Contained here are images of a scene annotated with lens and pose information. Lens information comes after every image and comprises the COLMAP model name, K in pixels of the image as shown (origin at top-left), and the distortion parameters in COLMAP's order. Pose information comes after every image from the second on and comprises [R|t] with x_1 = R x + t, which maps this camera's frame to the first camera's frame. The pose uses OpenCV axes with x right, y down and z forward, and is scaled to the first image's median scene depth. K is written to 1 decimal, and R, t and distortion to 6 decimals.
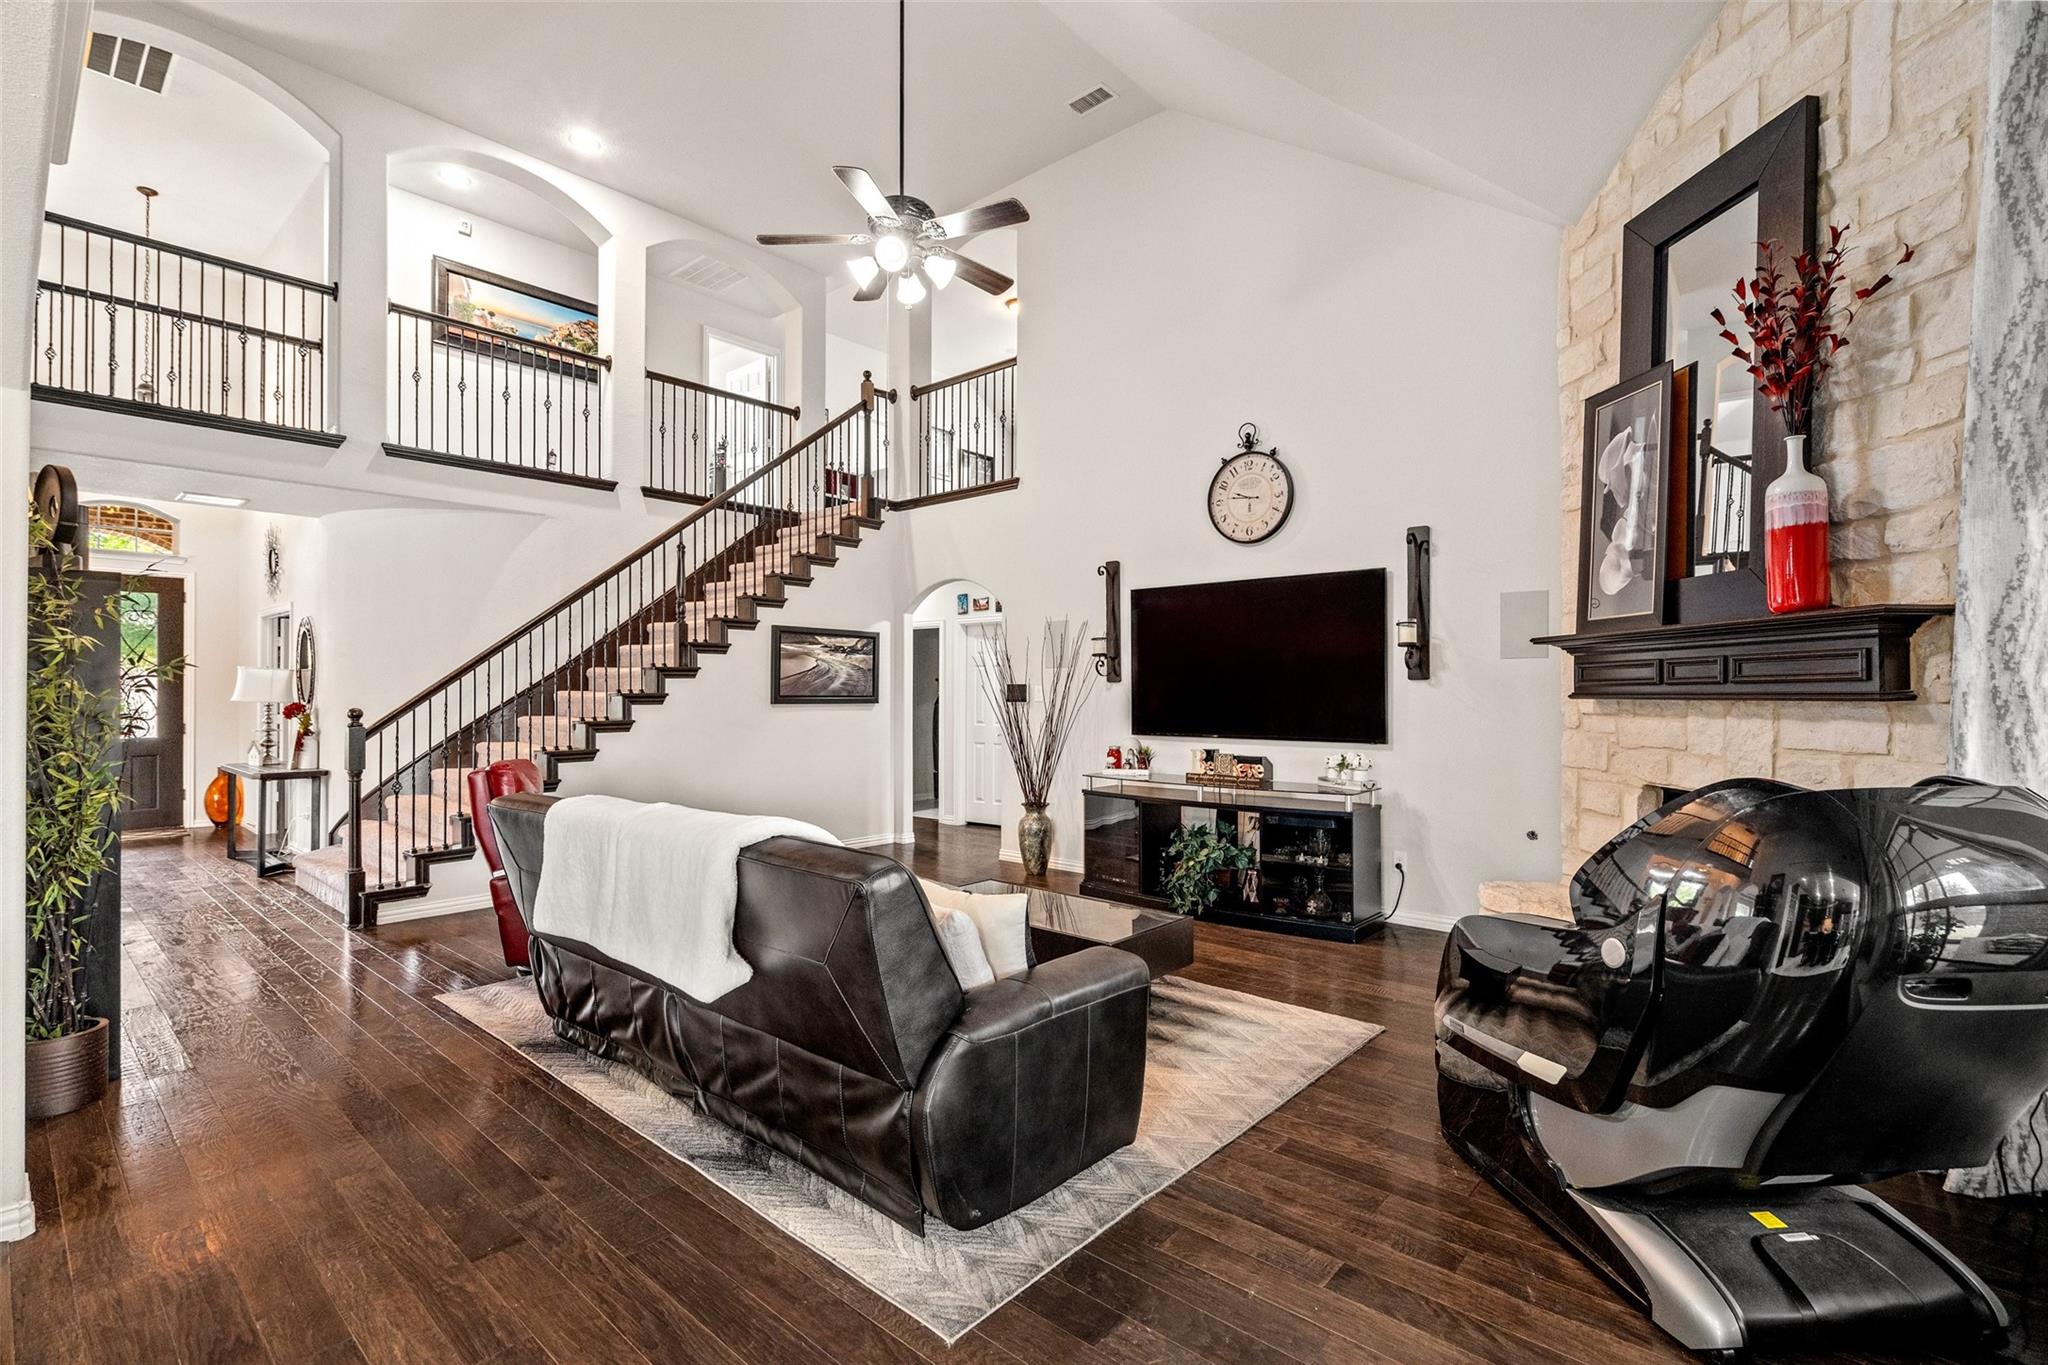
lens RADIAL K [[933.2, 0, 1028.1], [0, 933.2, 689.1], [0, 0, 1]] dist [-0.000151, 0.000327]
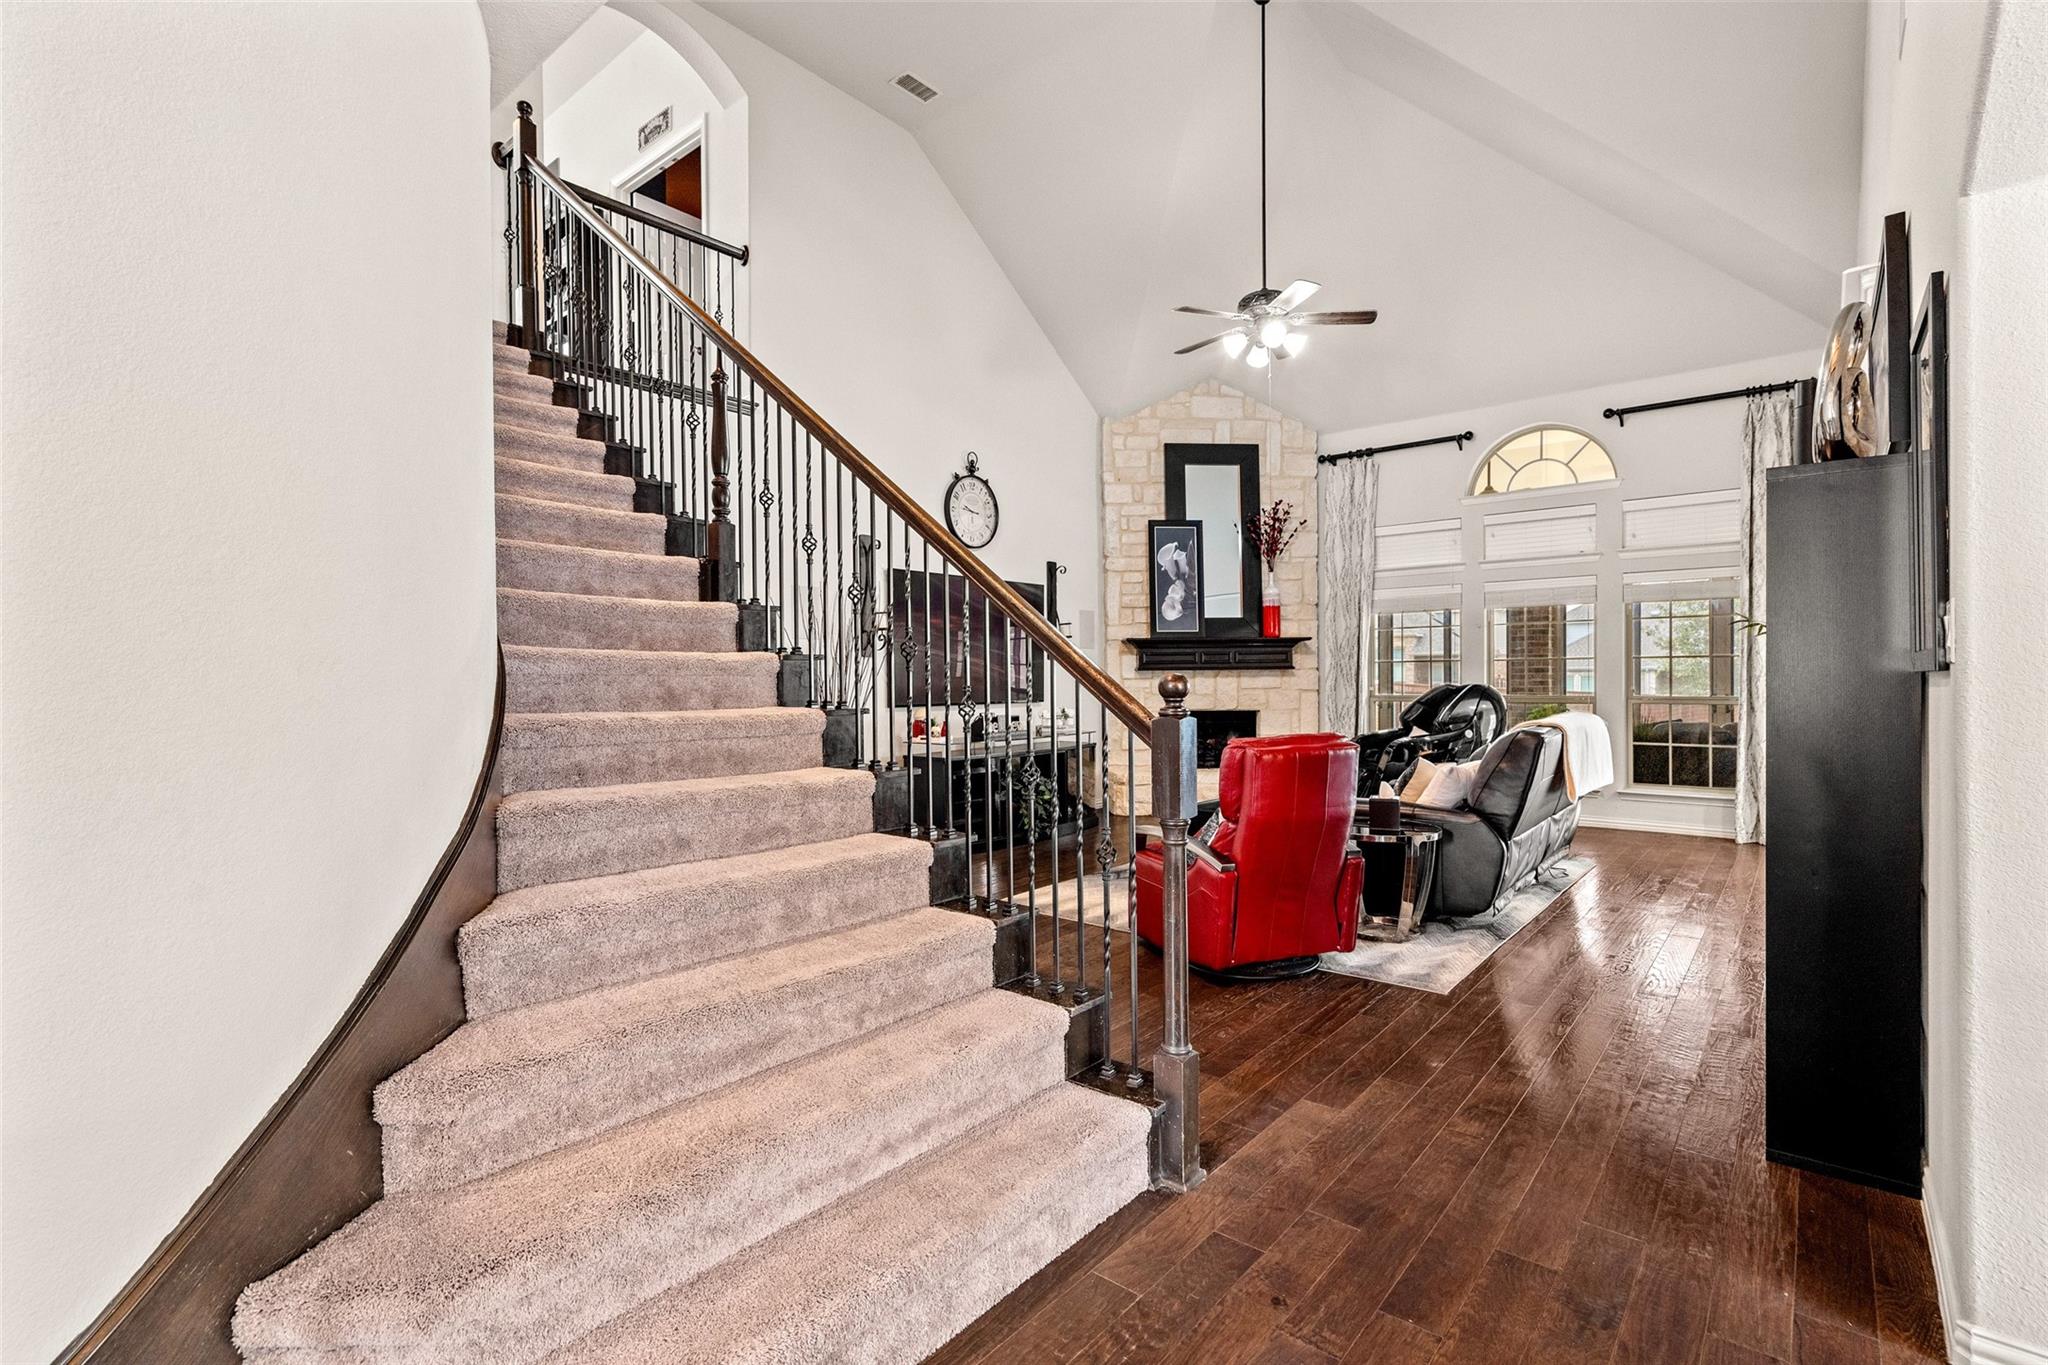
lens RADIAL K [[933.2, 0, 1028.1], [0, 933.2, 689.1], [0, 0, 1]] dist [-0.000151, 0.000327]
pose [[-0.012561, -0.013353, 0.999832, -1.419858], [0.005492, 0.999895, 0.013422, 0.022378], [-0.999906, 0.005659, -0.012486, 1.314445]]
